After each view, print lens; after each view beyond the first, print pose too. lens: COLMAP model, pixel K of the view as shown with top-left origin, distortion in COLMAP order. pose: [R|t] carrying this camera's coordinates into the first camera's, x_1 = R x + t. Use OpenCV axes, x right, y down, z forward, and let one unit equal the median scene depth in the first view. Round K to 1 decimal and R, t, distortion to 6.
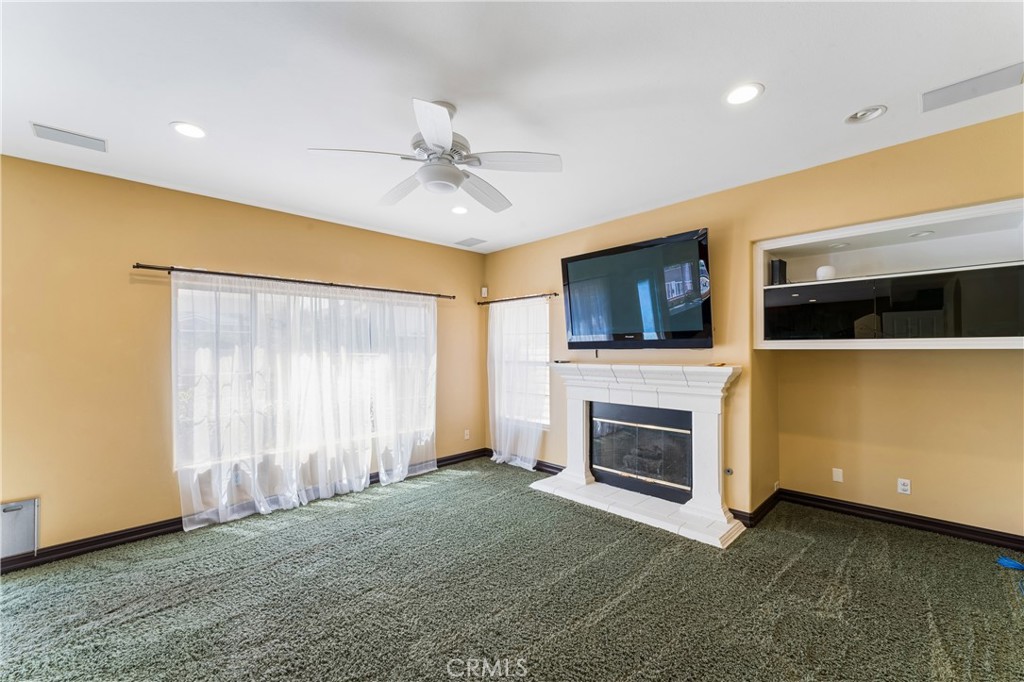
lens RADIAL K [[408.8, 0, 514.7], [0, 408.8, 349.2], [0, 0, 1]] dist [-0.001094, -0.000143]
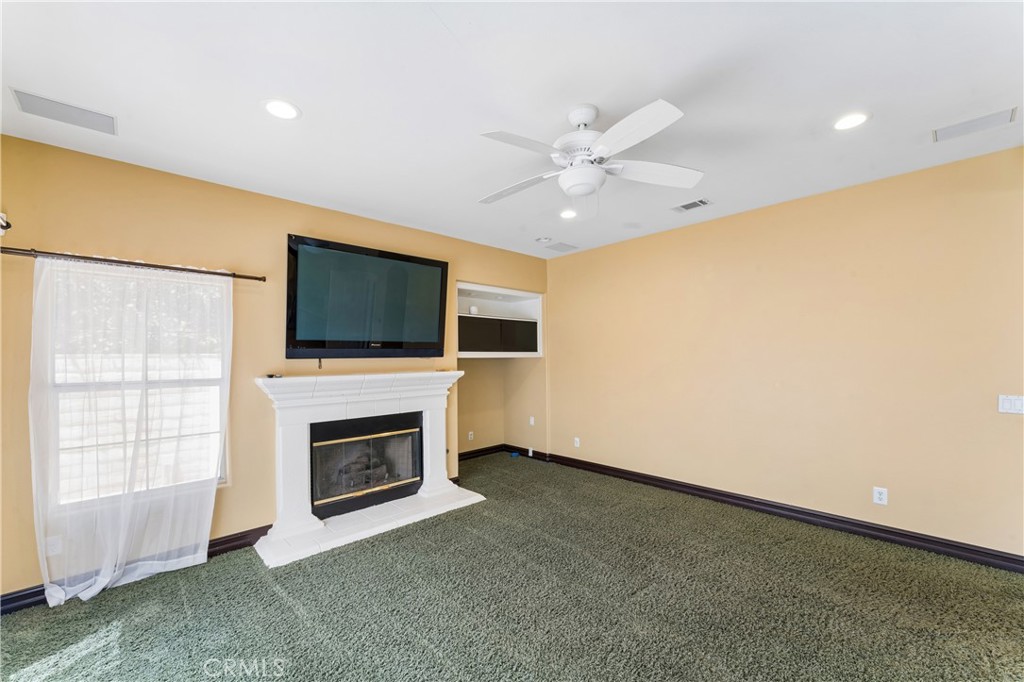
lens RADIAL K [[410.2, 0, 510.0], [0, 410.2, 354.3], [0, 0, 1]] dist [-0.001770, -0.000188]
pose [[0.018751, 0.009324, 0.999781, -0.666154], [0.005904, 0.999938, -0.009437, 0.002103], [-0.999807, 0.006079, 0.018694, 0.652533]]
